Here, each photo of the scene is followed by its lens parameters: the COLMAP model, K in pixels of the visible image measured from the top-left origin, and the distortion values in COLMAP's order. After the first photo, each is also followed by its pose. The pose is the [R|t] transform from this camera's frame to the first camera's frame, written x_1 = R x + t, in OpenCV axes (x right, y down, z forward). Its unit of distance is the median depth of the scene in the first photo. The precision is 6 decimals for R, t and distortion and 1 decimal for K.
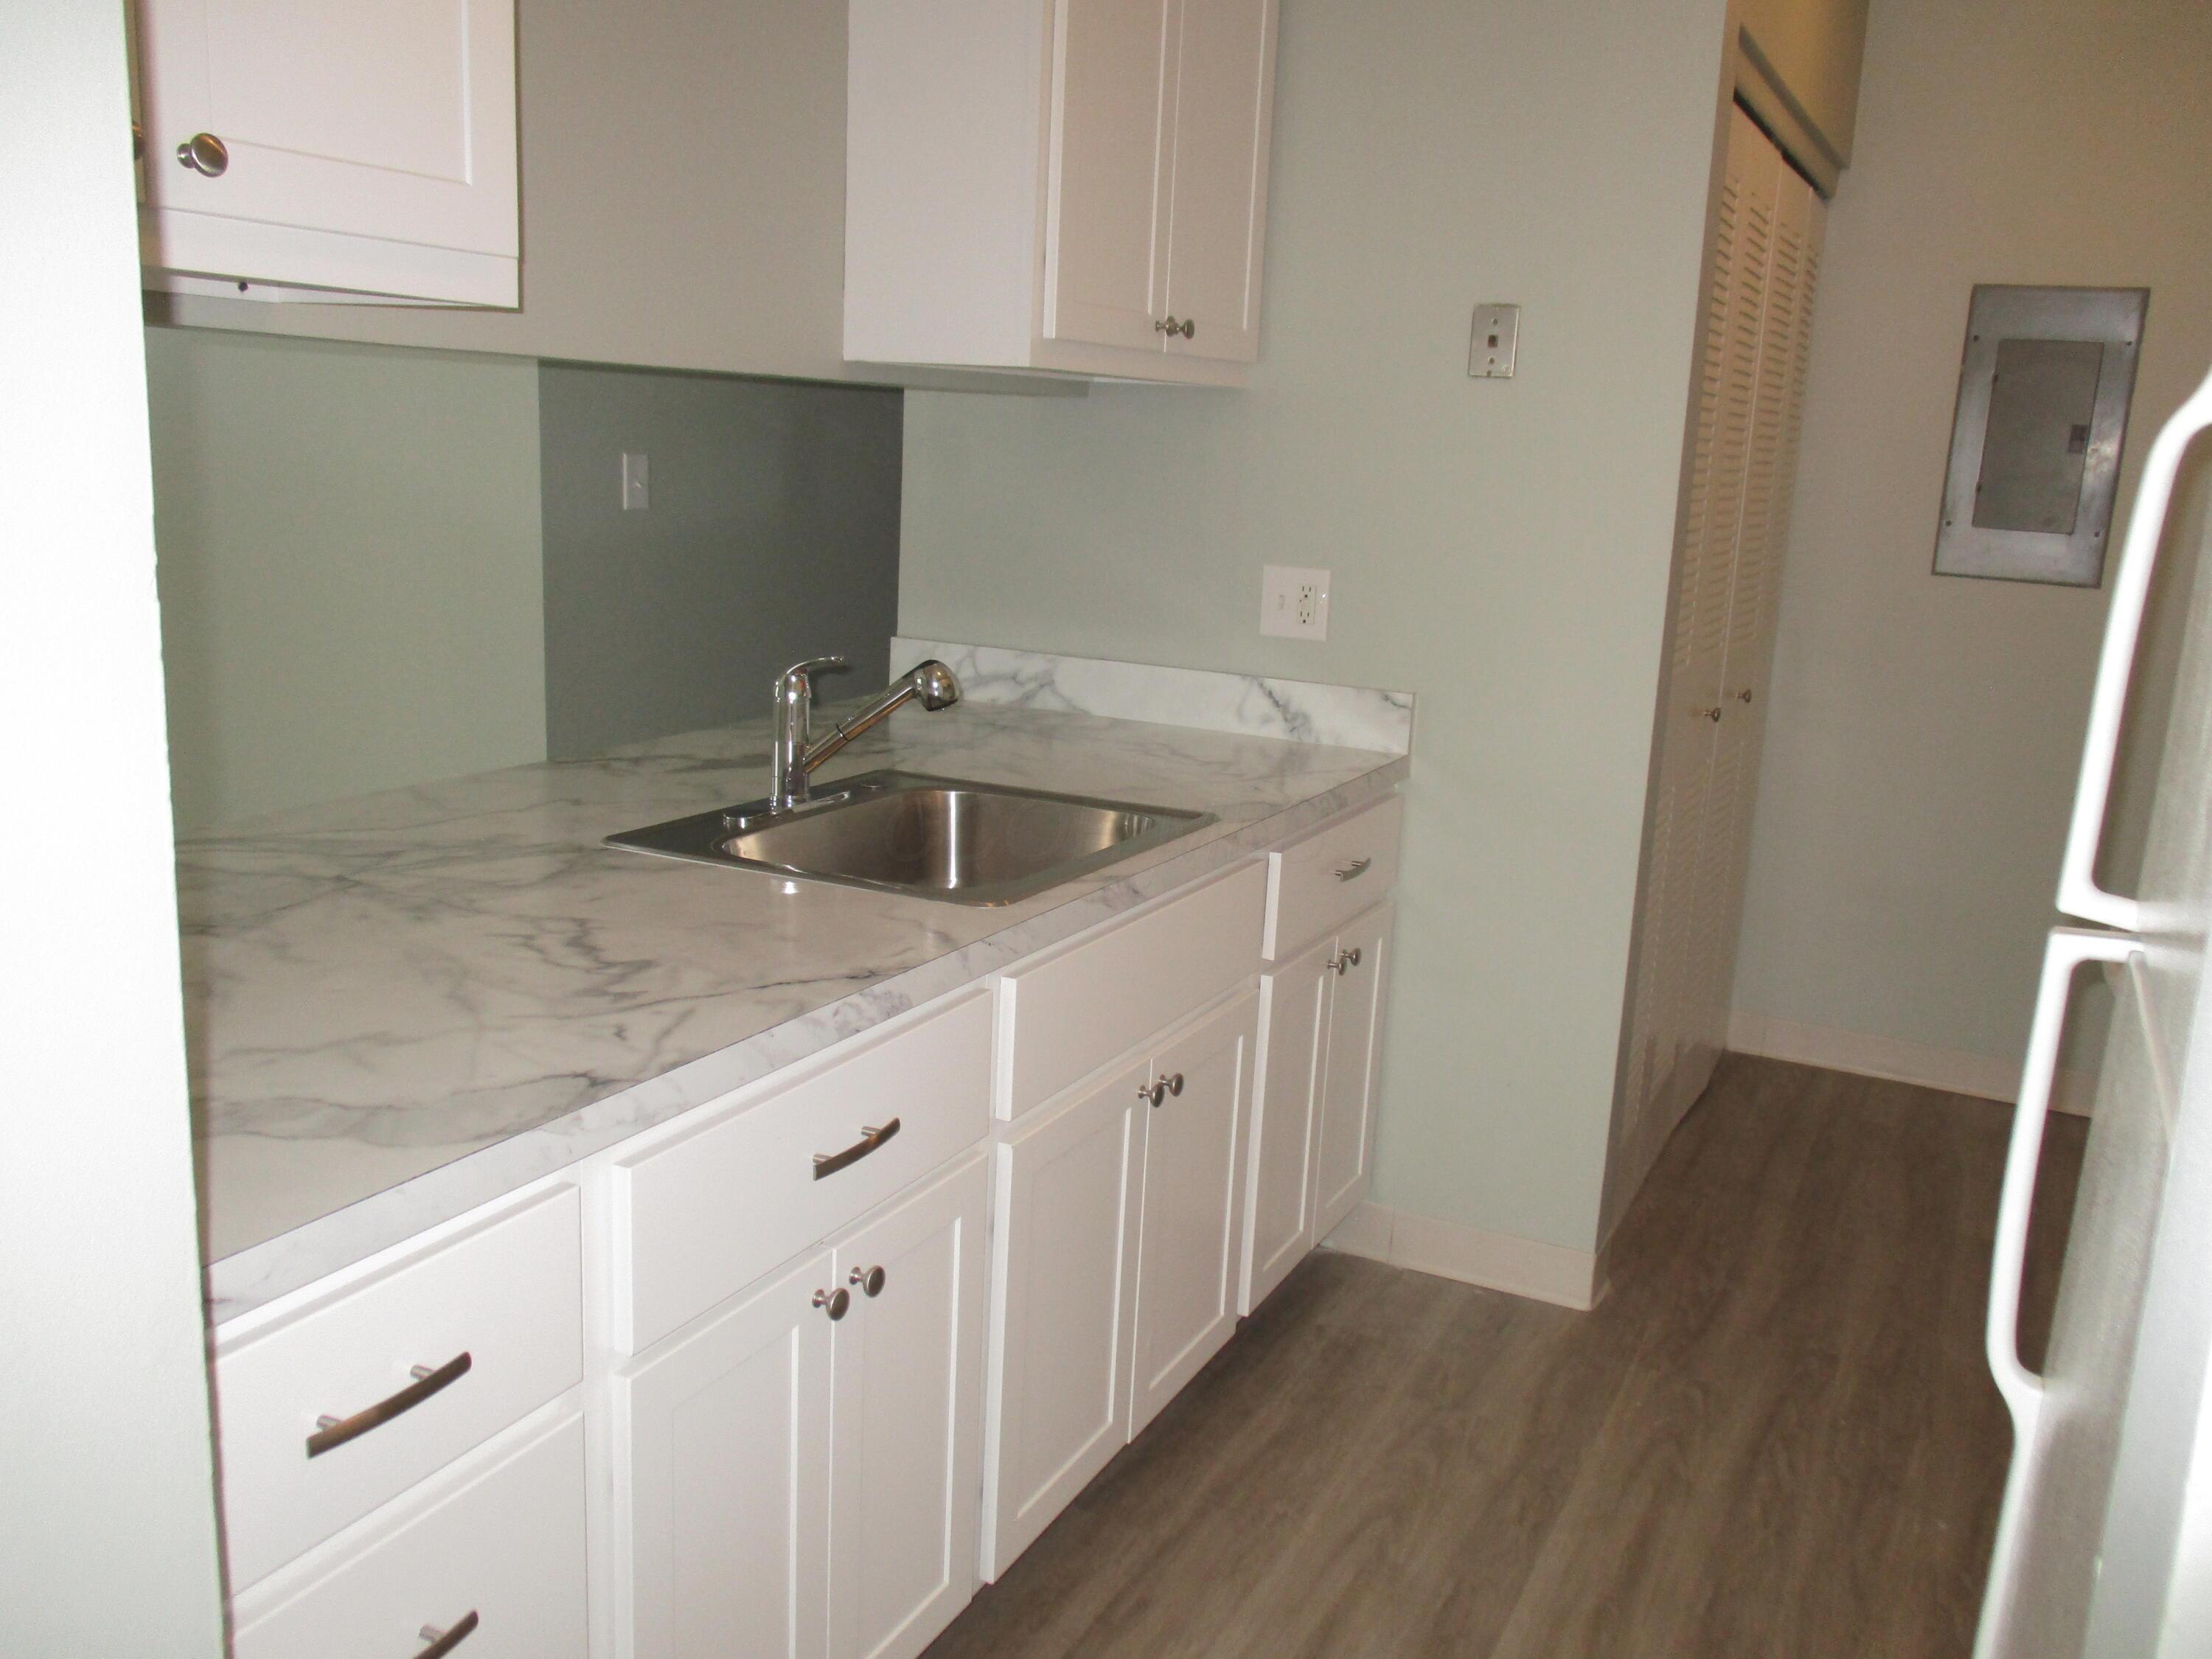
lens RADIAL K [[1860.3, 0, 1119.0], [0, 1860.3, 830.8], [0, 0, 1]] dist [-0.020259, 0.024009]
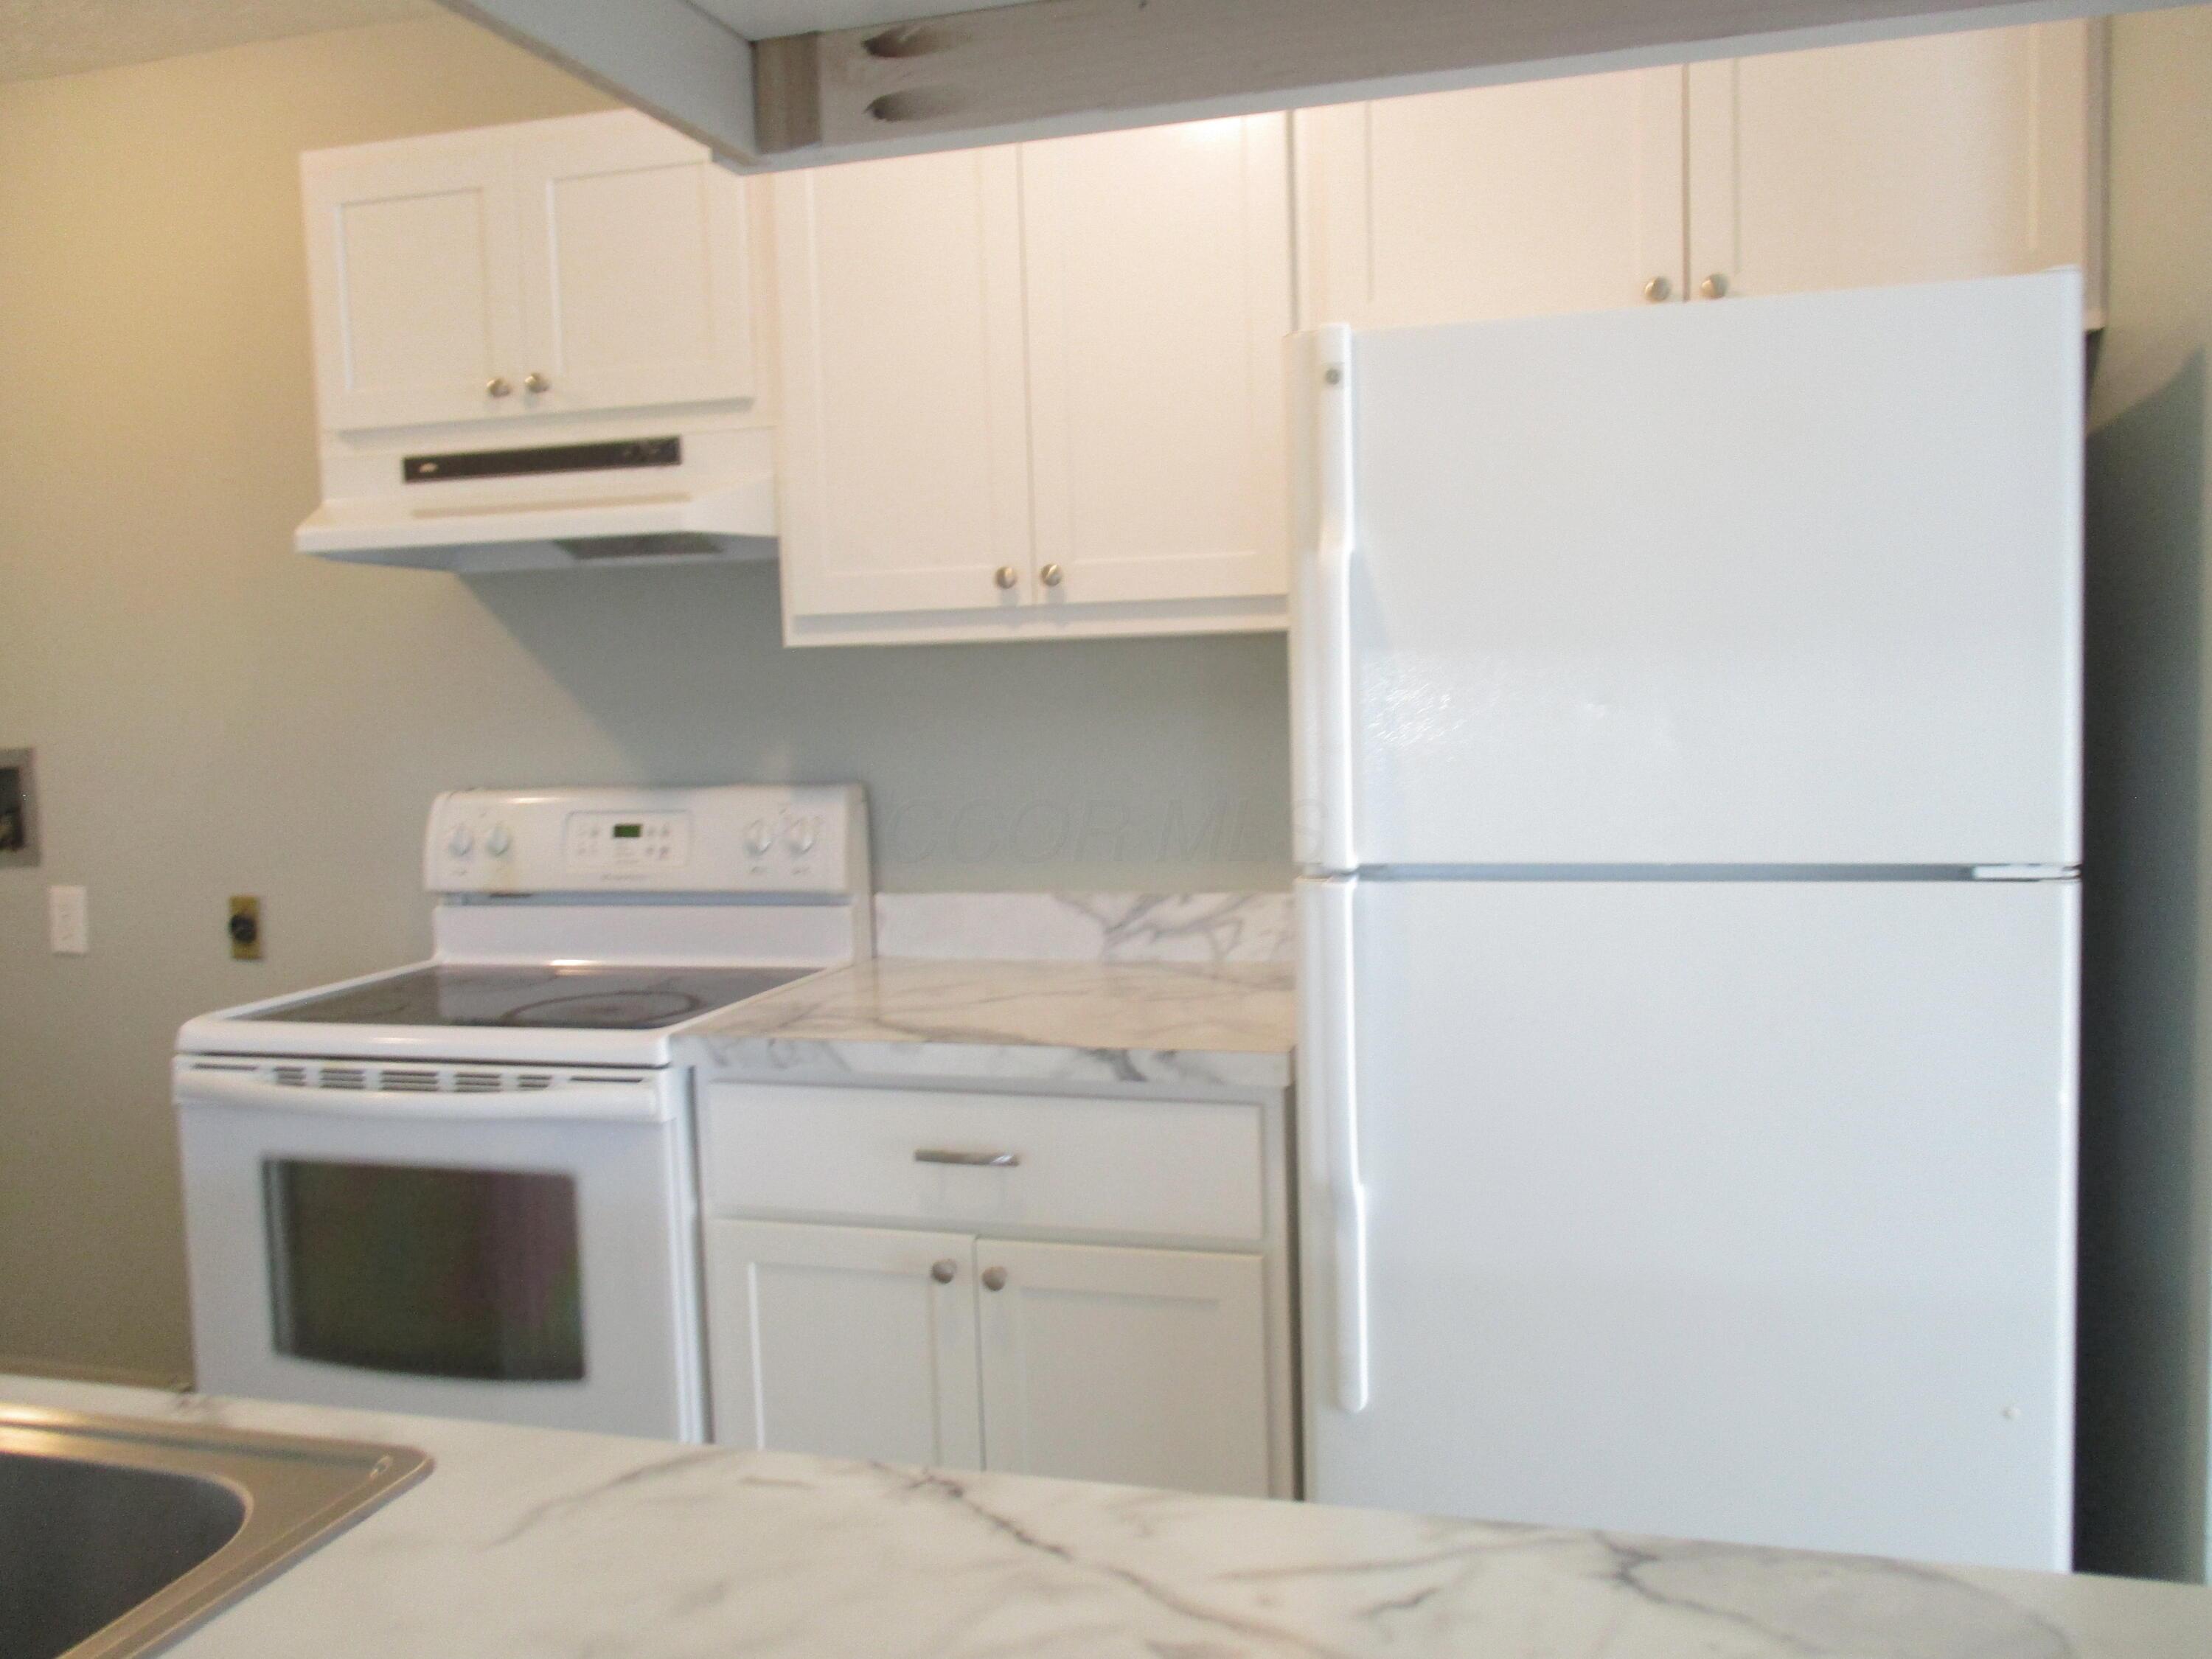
lens RADIAL K [[1860.9, 0, 1118.2], [0, 1860.9, 835.9], [0, 0, 1]] dist [-0.013366, 0.012578]
pose [[-0.163414, -0.129257, 0.978053, -0.417427], [0.226370, 0.960017, 0.164695, -0.120910], [-0.960236, 0.248315, -0.127621, 0.594984]]
